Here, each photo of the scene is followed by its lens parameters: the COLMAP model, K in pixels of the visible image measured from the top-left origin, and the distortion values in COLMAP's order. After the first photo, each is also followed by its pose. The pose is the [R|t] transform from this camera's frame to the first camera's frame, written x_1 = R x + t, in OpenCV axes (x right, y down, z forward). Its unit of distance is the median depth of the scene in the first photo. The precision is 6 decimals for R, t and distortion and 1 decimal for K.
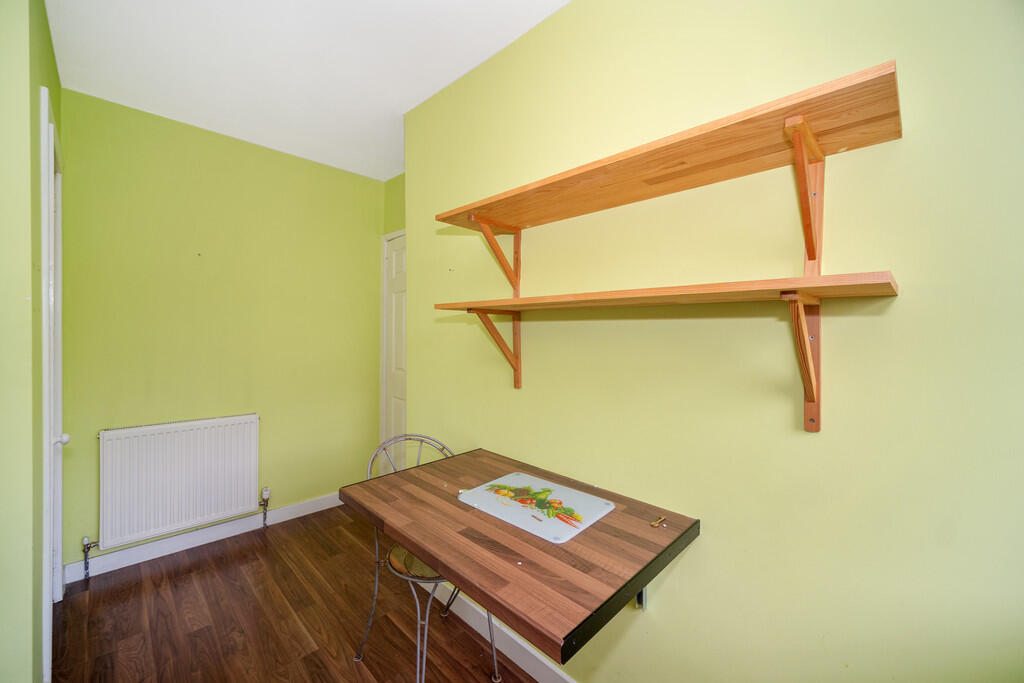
lens RADIAL K [[410.1, 0, 506.2], [0, 410.1, 335.7], [0, 0, 1]] dist [0.007812, -0.000861]
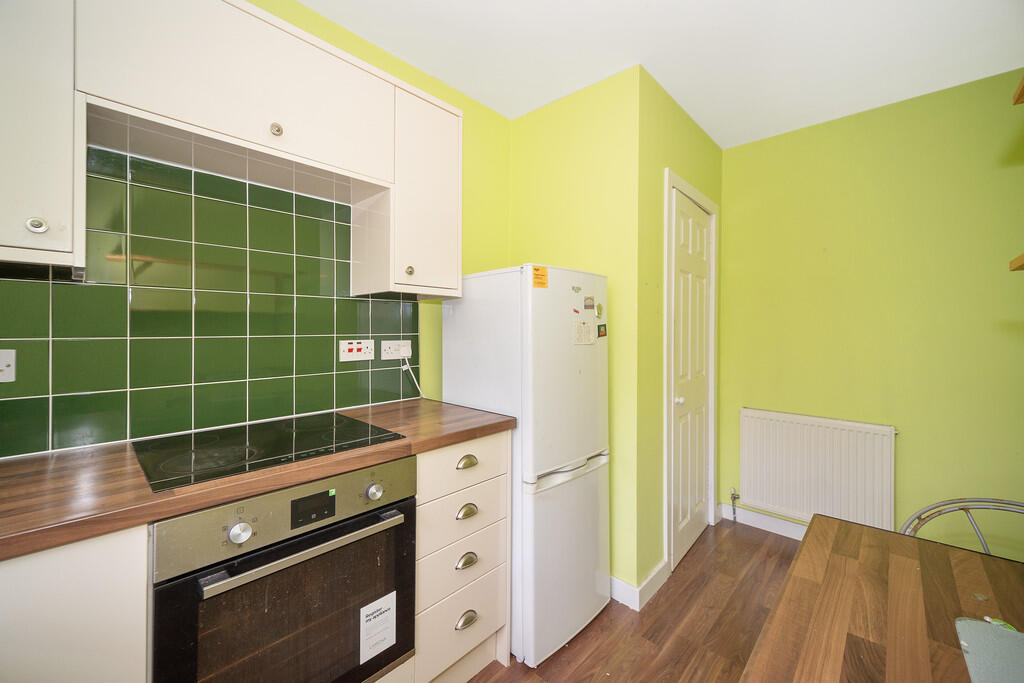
lens RADIAL K [[410.1, 0, 493.8], [0, 410.1, 331.2], [0, 0, 1]] dist [0.007812, -0.000861]
pose [[0.032726, -0.002821, -0.999460, 0.286377], [-0.015942, 0.999867, -0.003344, 0.018611], [0.999337, 0.016043, 0.032677, 0.251865]]
